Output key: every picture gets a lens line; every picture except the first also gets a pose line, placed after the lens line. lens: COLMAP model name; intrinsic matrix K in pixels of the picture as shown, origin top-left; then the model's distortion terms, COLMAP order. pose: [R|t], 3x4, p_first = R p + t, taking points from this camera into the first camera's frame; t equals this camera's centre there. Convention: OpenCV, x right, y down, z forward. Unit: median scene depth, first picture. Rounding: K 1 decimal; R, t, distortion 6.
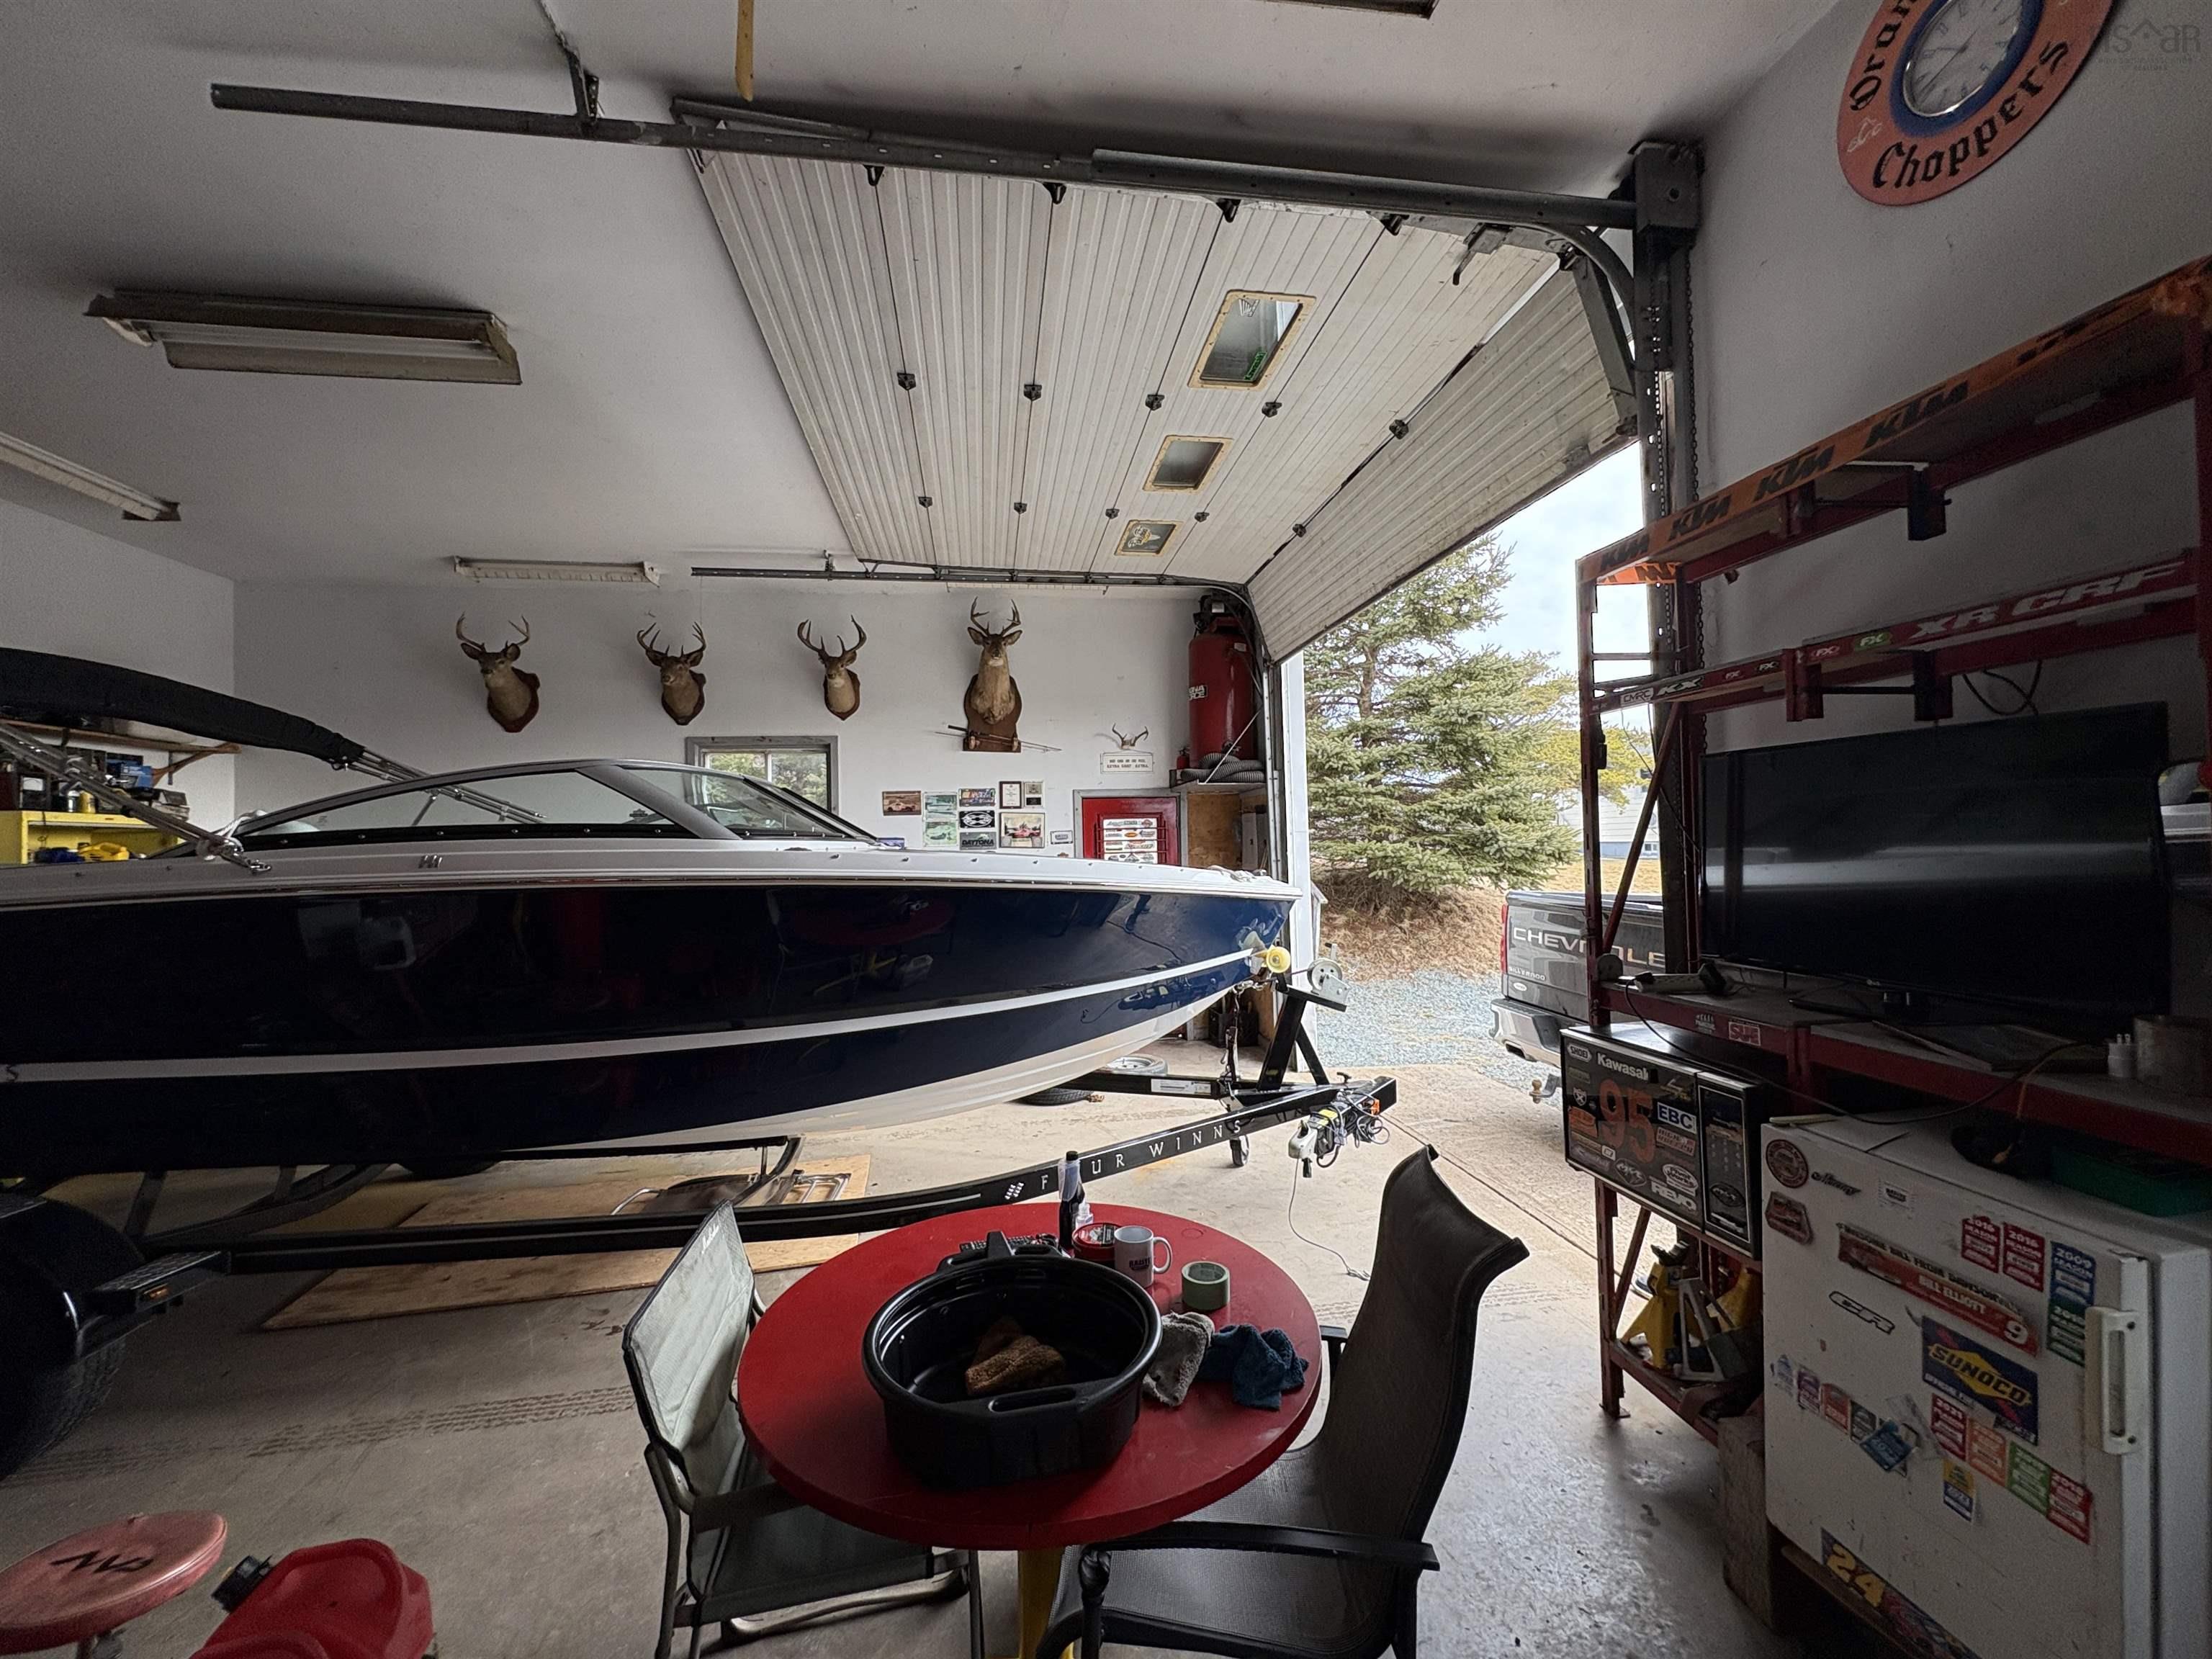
lens RADIAL K [[875.3, 0, 1105.0], [0, 875.3, 829.8], [0, 0, 1]] dist [-0.000859, -0.000124]
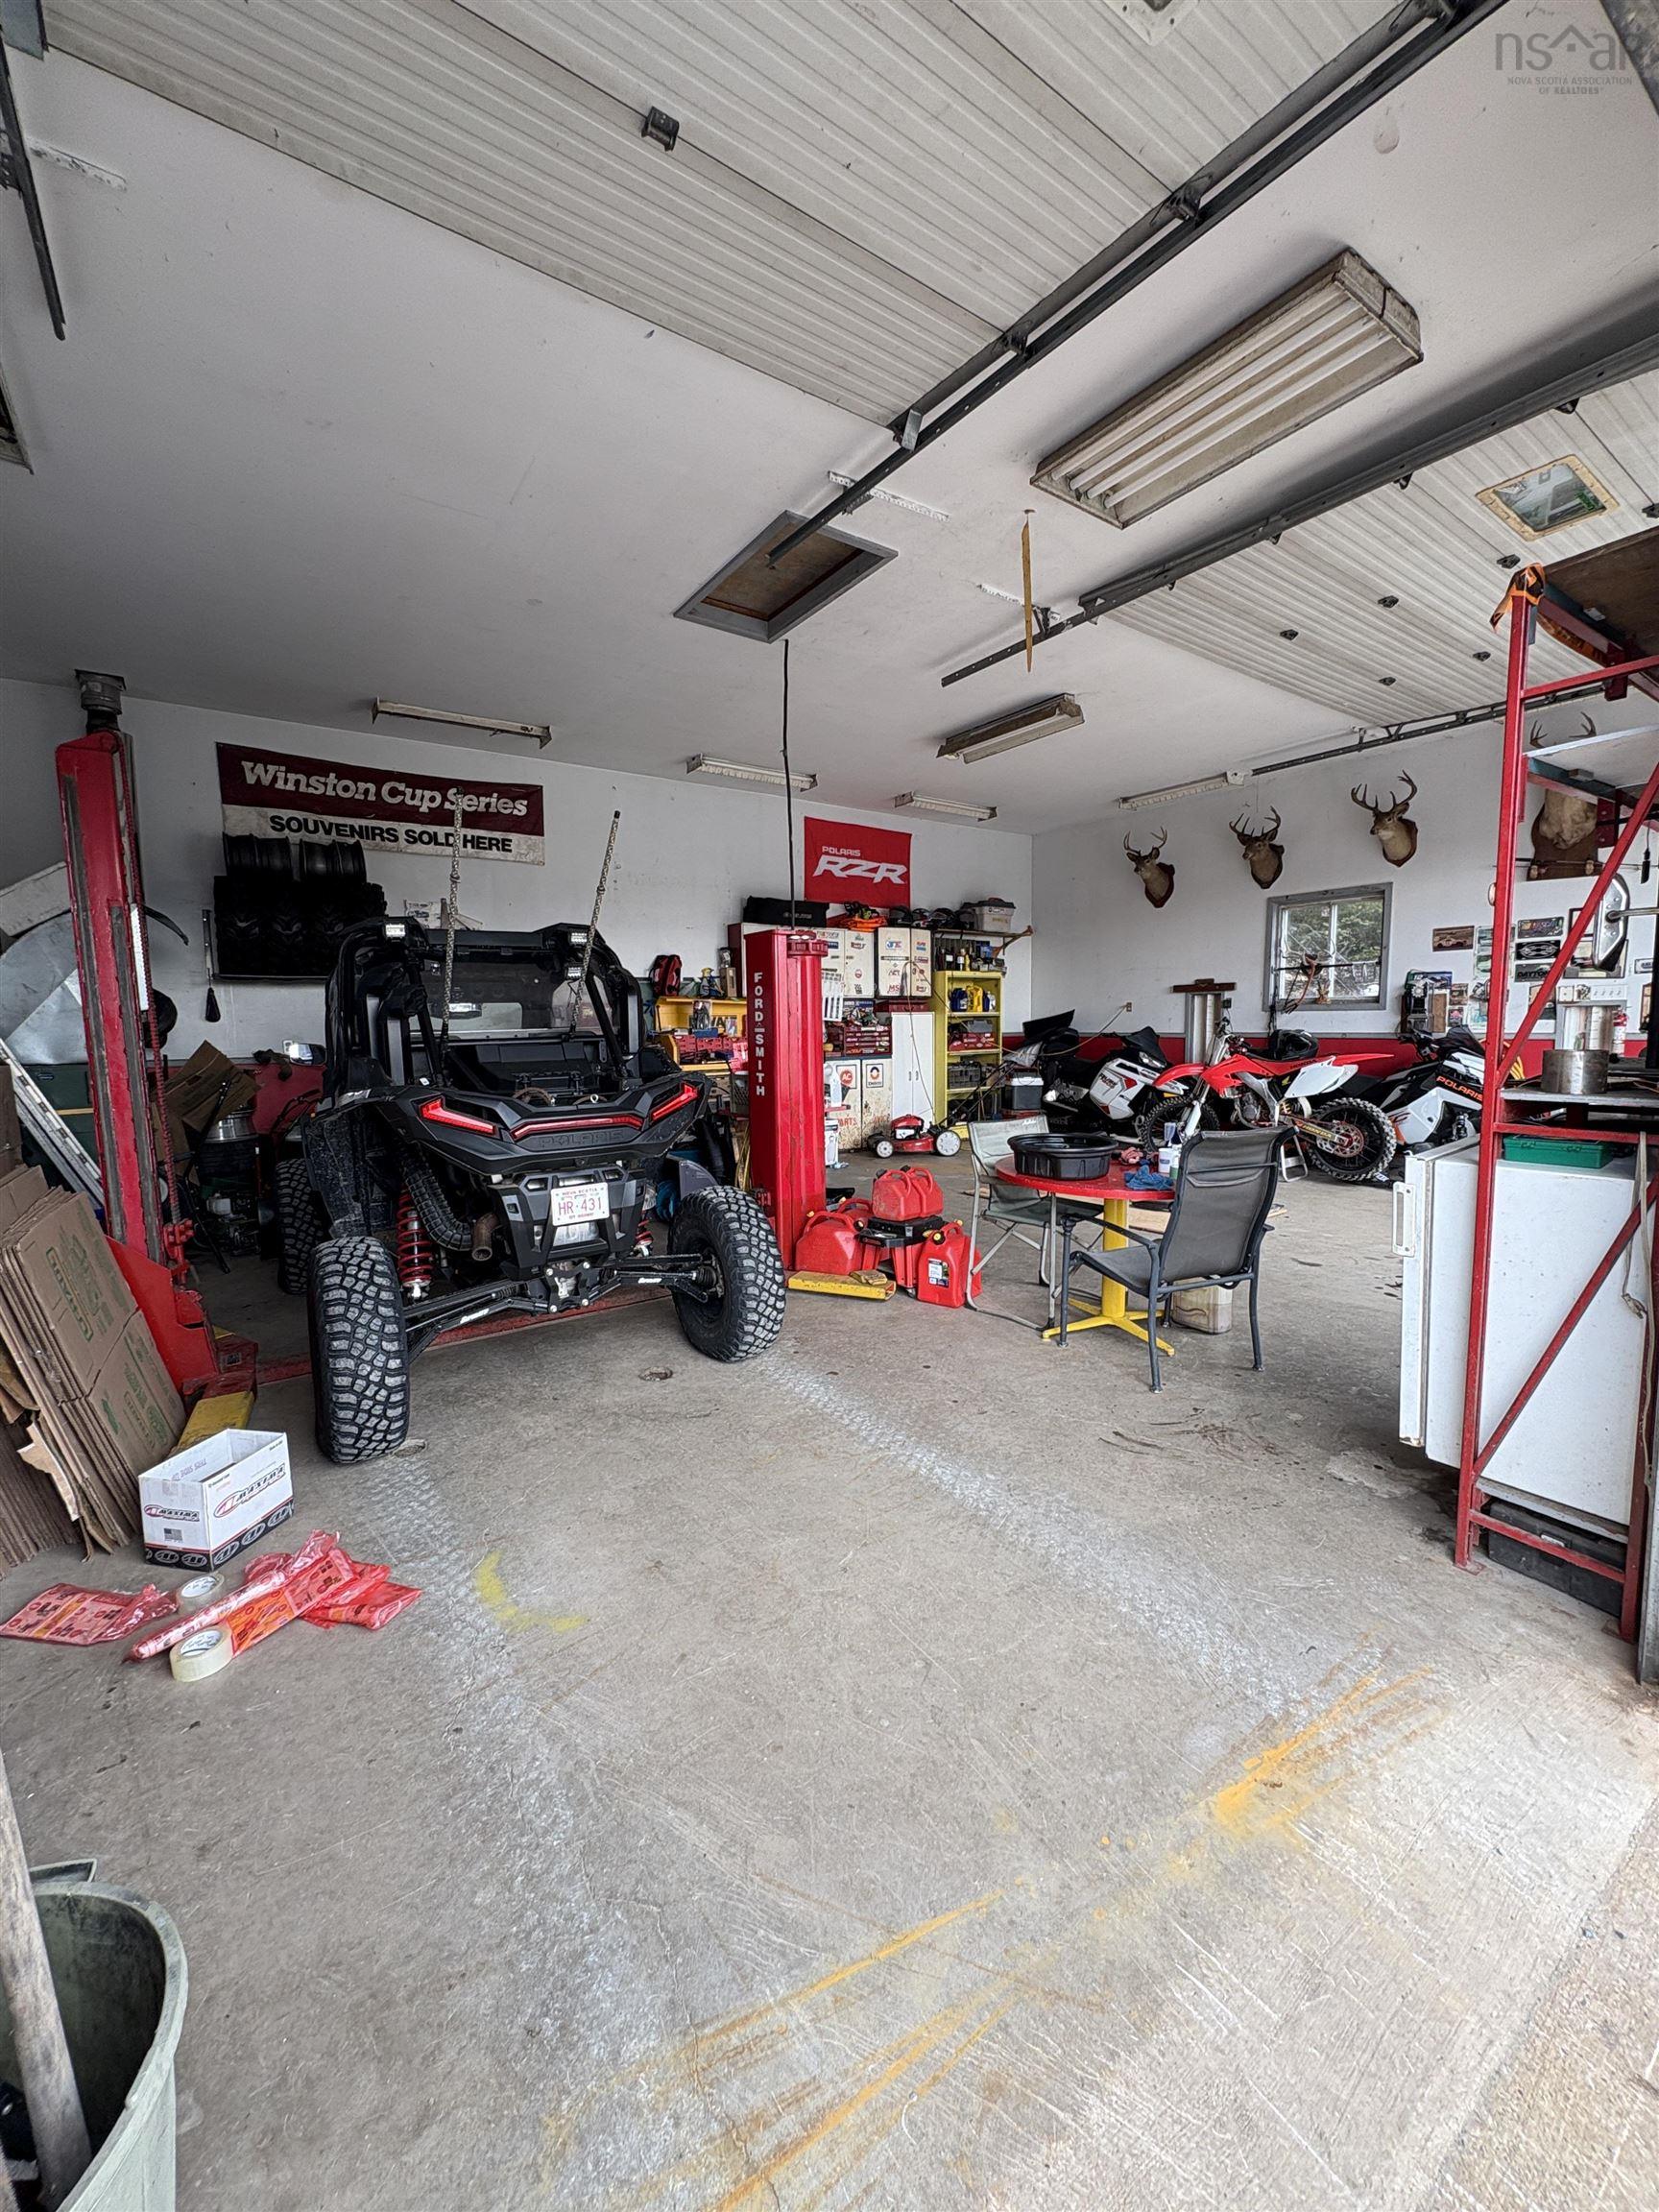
lens RADIAL K [[875.3, 0, 830.4], [0, 875.3, 1106.7], [0, 0, 1]] dist [-0.000859, -0.000124]
pose [[0.455705, 0.104762, -0.883944, 0.414664], [0.024588, 0.991190, 0.130148, 0.016181], [0.889791, -0.081044, 0.449115, -0.184618]]
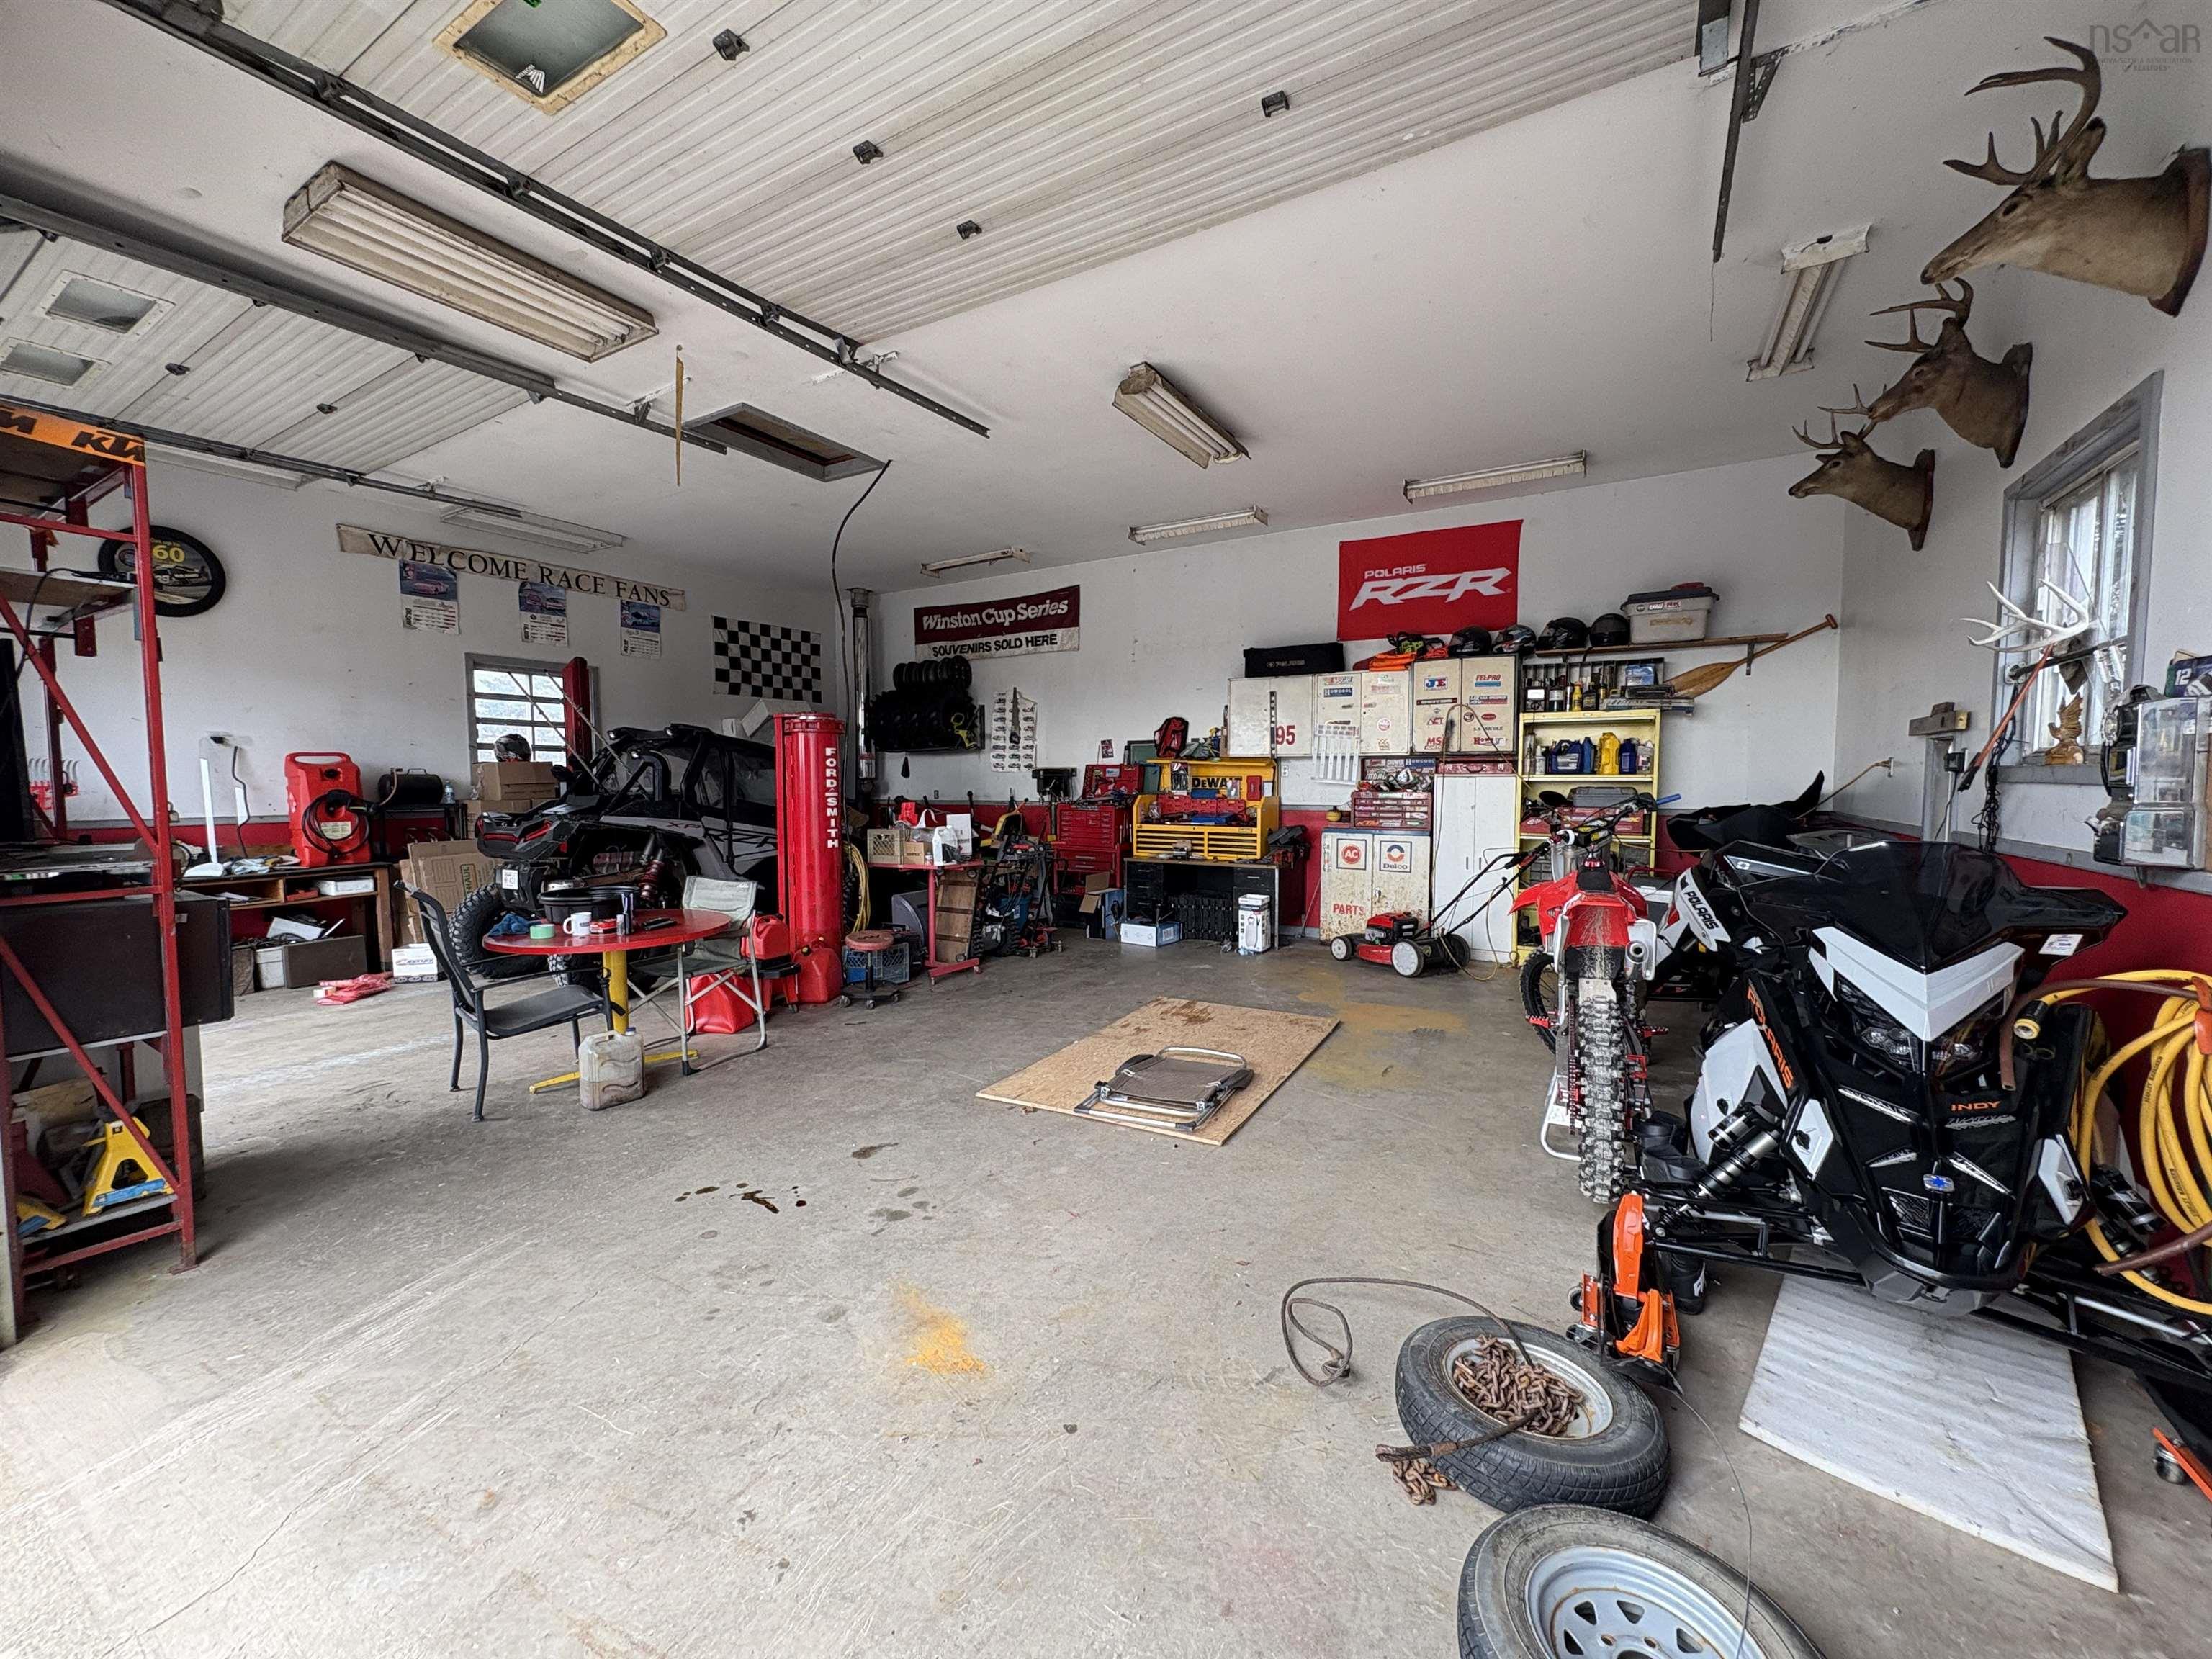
lens RADIAL K [[875.3, 0, 1108.7], [0, 875.3, 828.6], [0, 0, 1]] dist [-0.000859, -0.000124]
pose [[-0.627764, 0.068196, -0.775410, 0.250110], [0.033423, 0.997598, 0.060678, 0.040853], [0.777686, 0.012175, -0.628535, 0.949049]]
